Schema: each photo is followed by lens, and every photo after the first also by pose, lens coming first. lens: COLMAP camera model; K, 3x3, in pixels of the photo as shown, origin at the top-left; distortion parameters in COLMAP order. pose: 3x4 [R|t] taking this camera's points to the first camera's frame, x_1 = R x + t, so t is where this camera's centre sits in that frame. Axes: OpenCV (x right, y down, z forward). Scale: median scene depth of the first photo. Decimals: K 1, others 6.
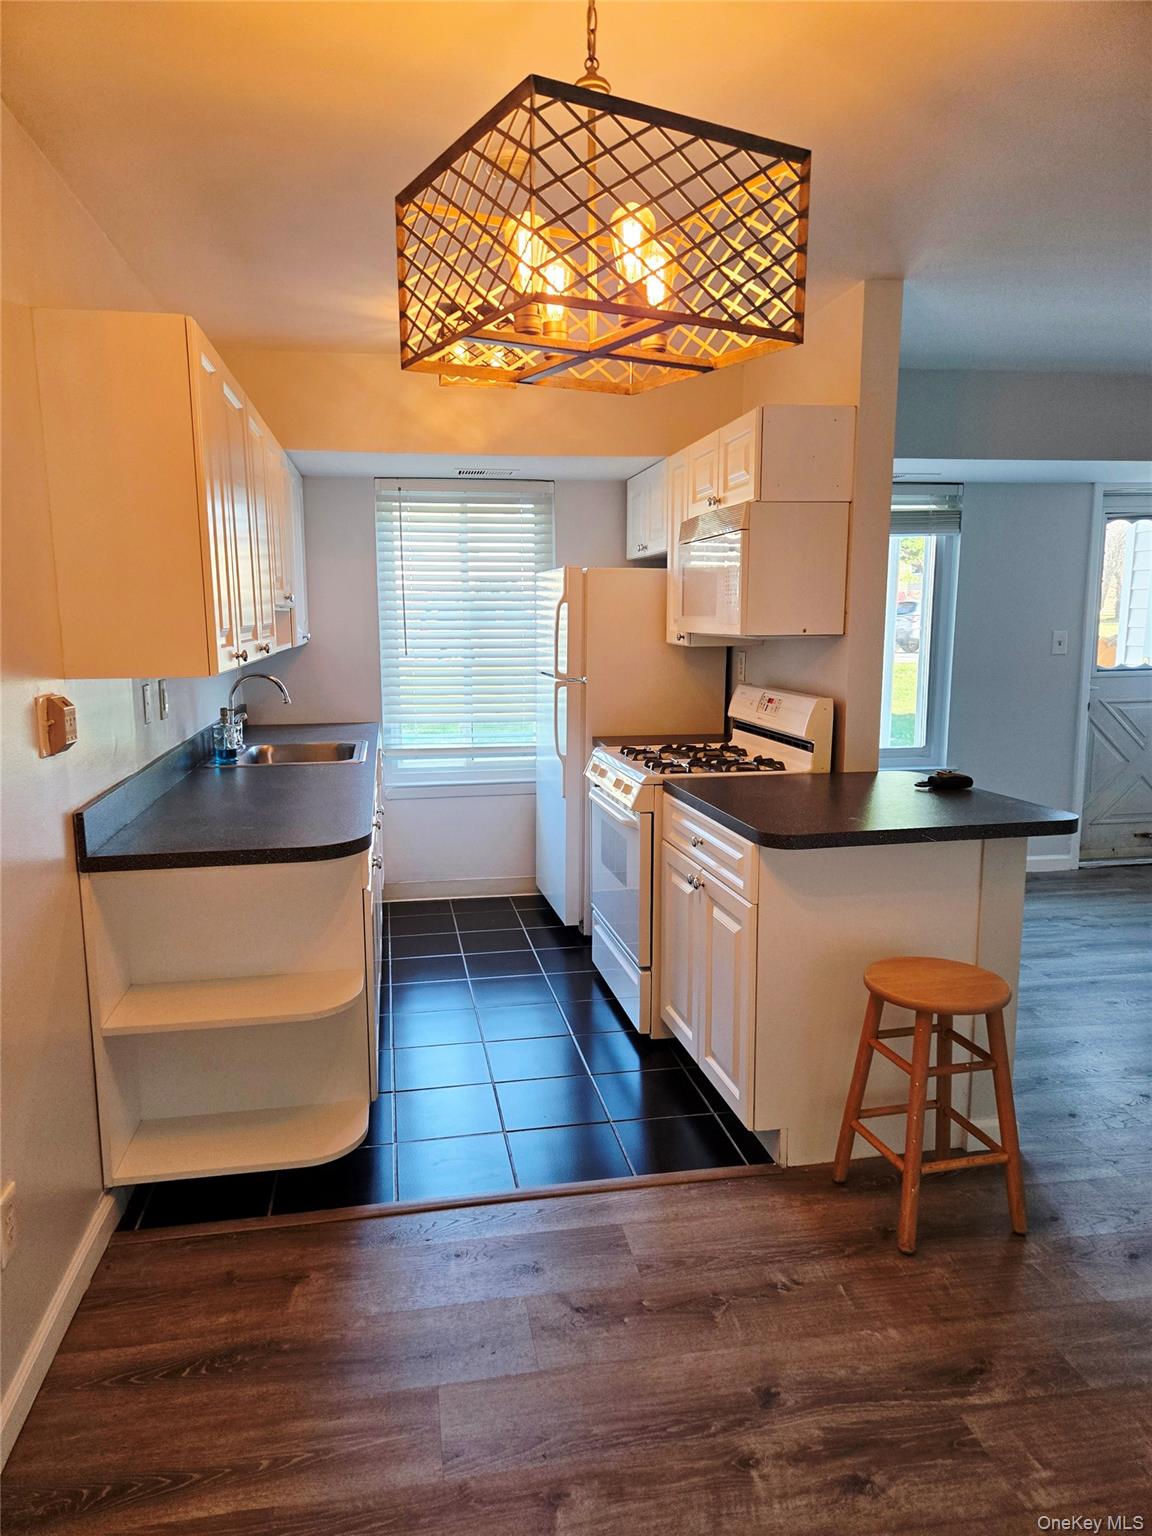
lens RADIAL K [[1024.5, 0, 562.3], [0, 1024.5, 773.2], [0, 0, 1]] dist [0.074668, -0.059771]
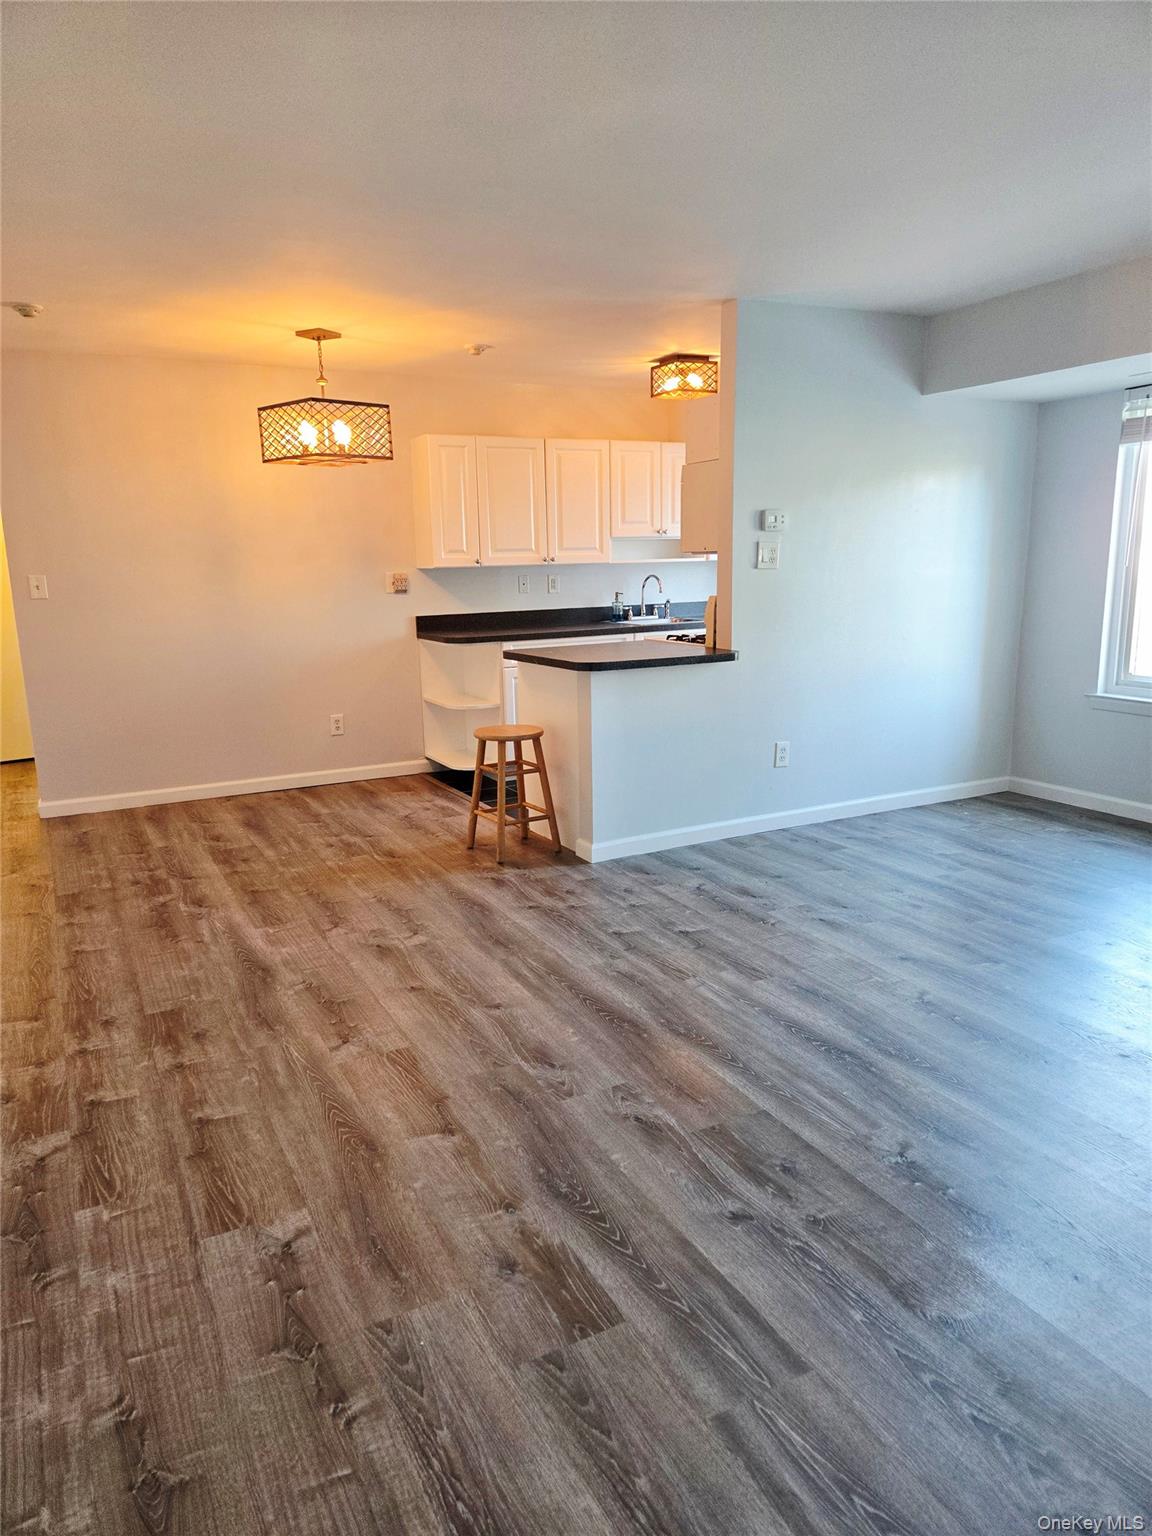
lens RADIAL K [[1024.5, 0, 533.2], [0, 1024.5, 718.7], [0, 0, 1]] dist [0.074668, -0.059771]
pose [[0.283852, 0.152570, -0.946652, 1.791929], [-0.130732, 0.984199, 0.119421, -0.044231], [0.949914, 0.089860, 0.299313, 0.380987]]
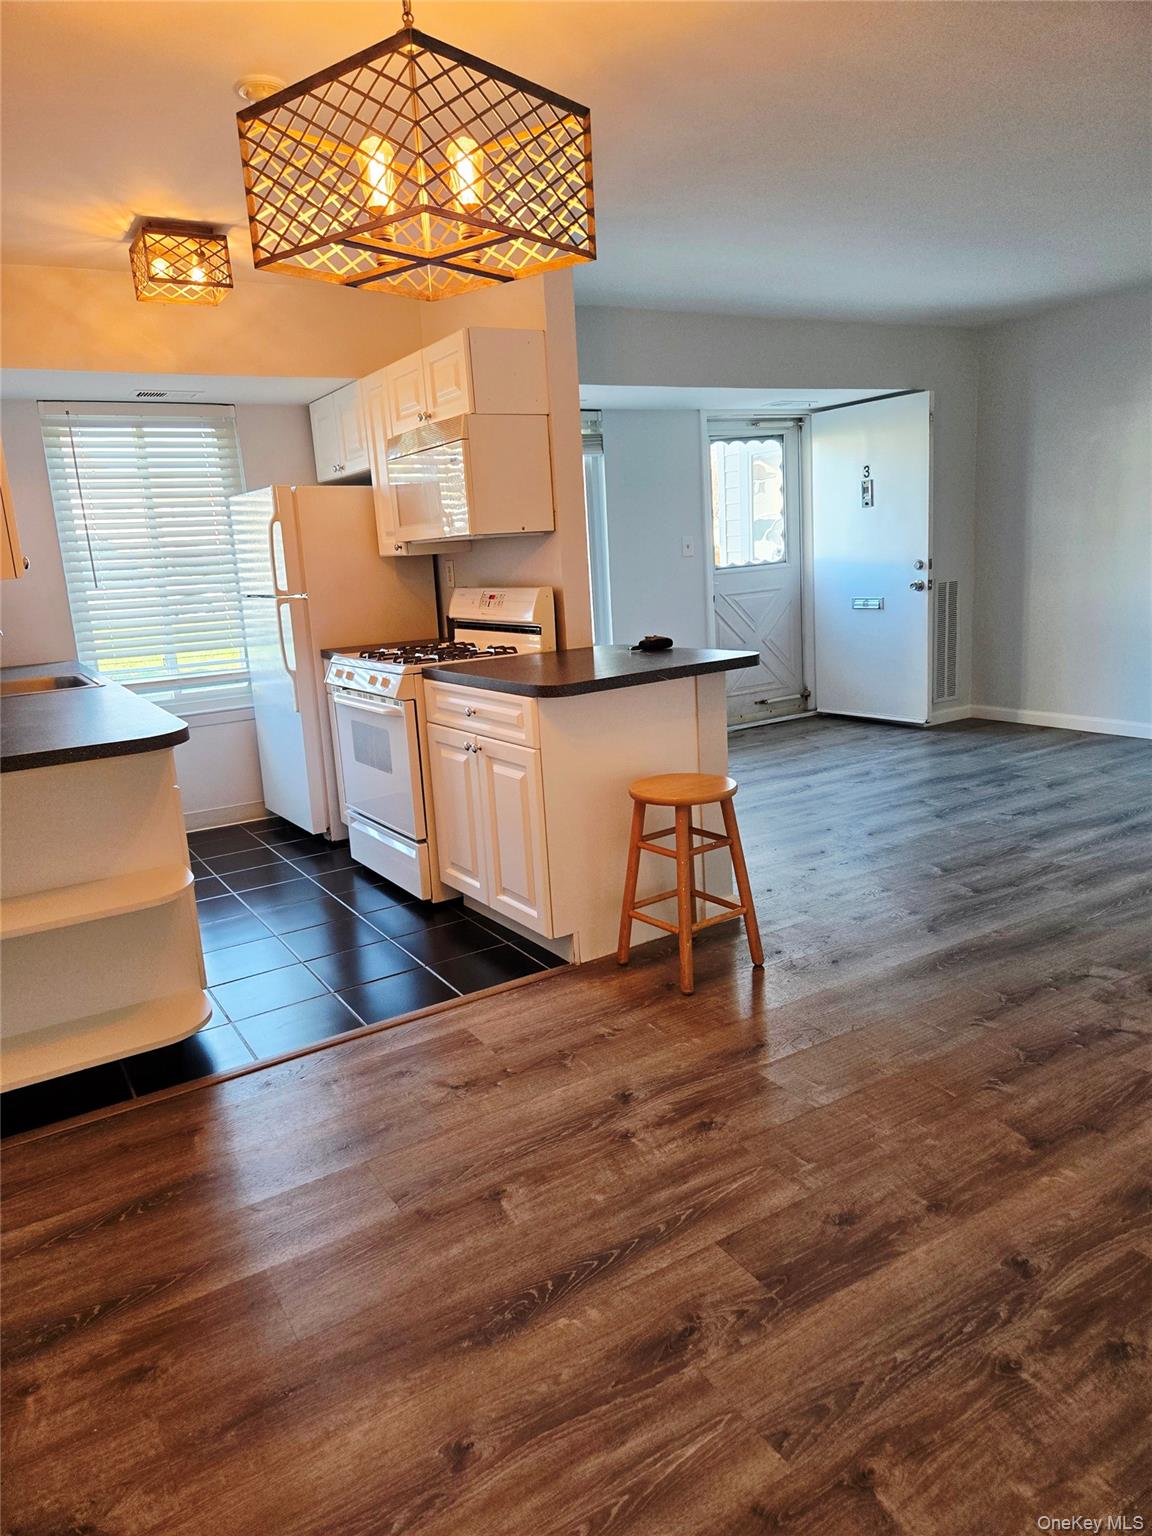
lens RADIAL K [[1024.5, 0, 564.2], [0, 1024.5, 755.2], [0, 0, 1]] dist [0.074668, -0.059771]
pose [[0.929608, -0.123468, 0.347252, -0.171306], [0.113020, 0.992320, 0.050267, 0.067666], [-0.350791, -0.007483, 0.936424, -0.107279]]
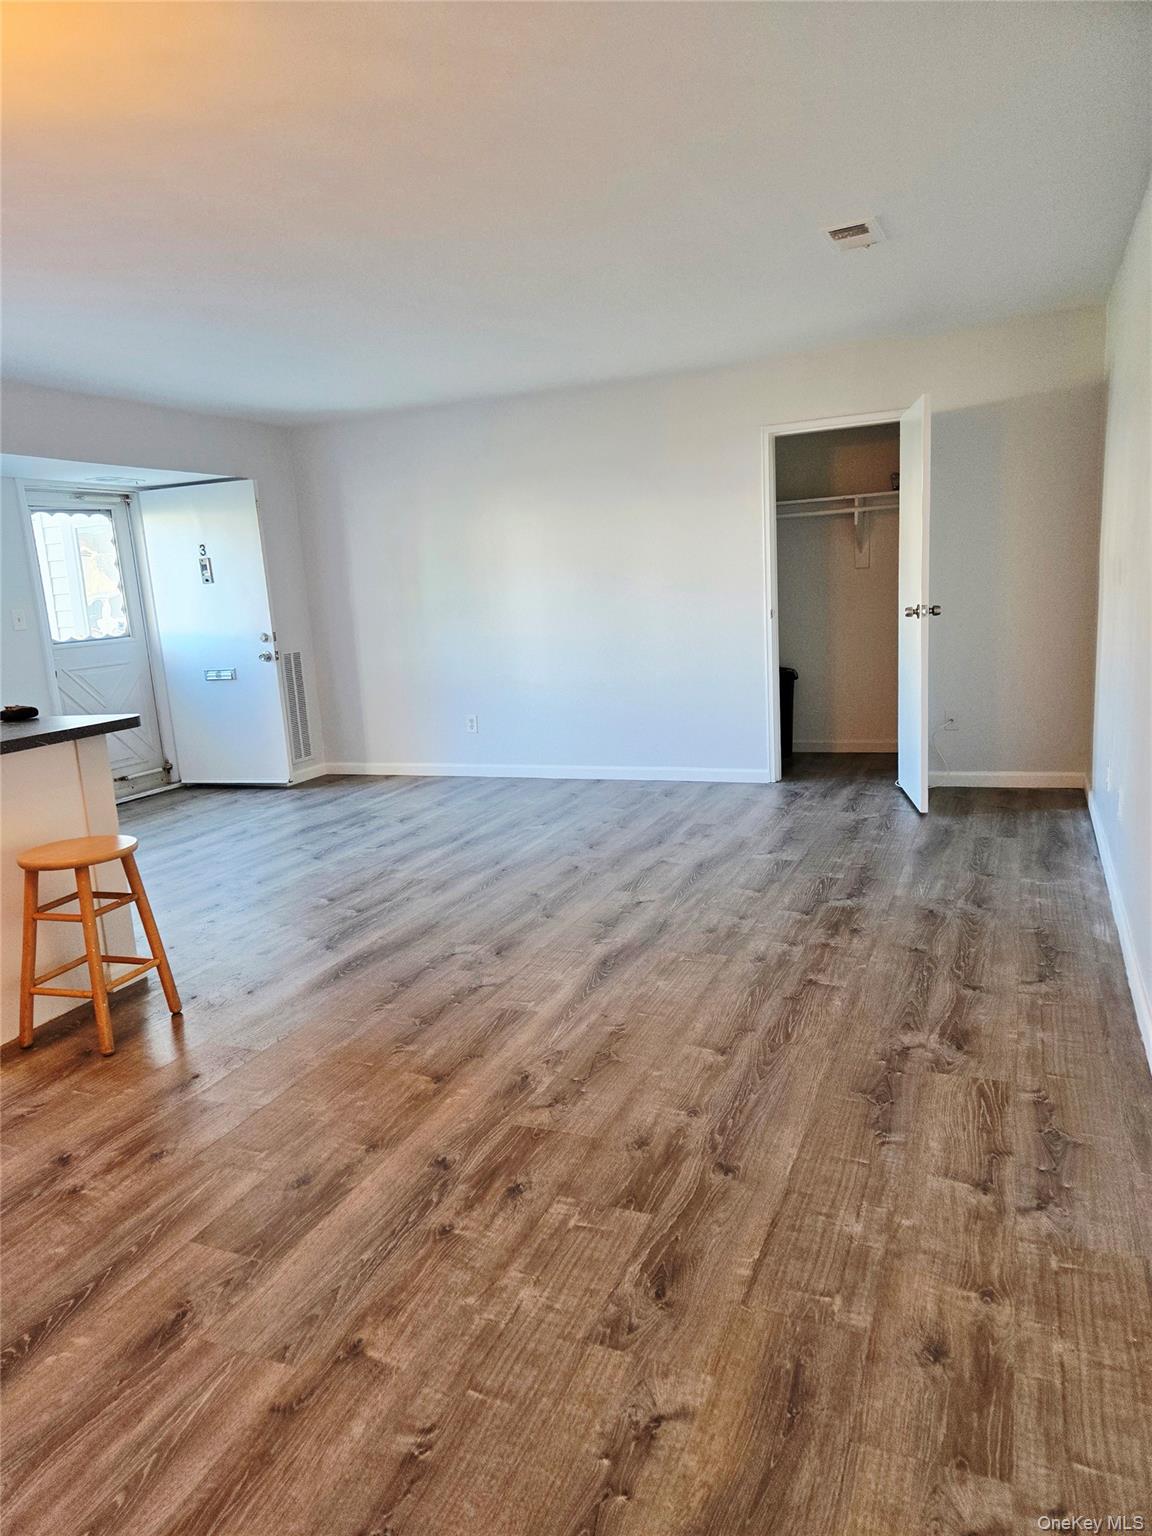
lens RADIAL K [[1024.5, 0, 565.8], [0, 1024.5, 774.2], [0, 0, 1]] dist [0.074668, -0.059771]
pose [[0.540521, -0.177526, 0.822387, -0.282151], [0.188758, 0.978154, 0.087088, 0.092164], [-0.819882, 0.108159, 0.562223, -0.172401]]
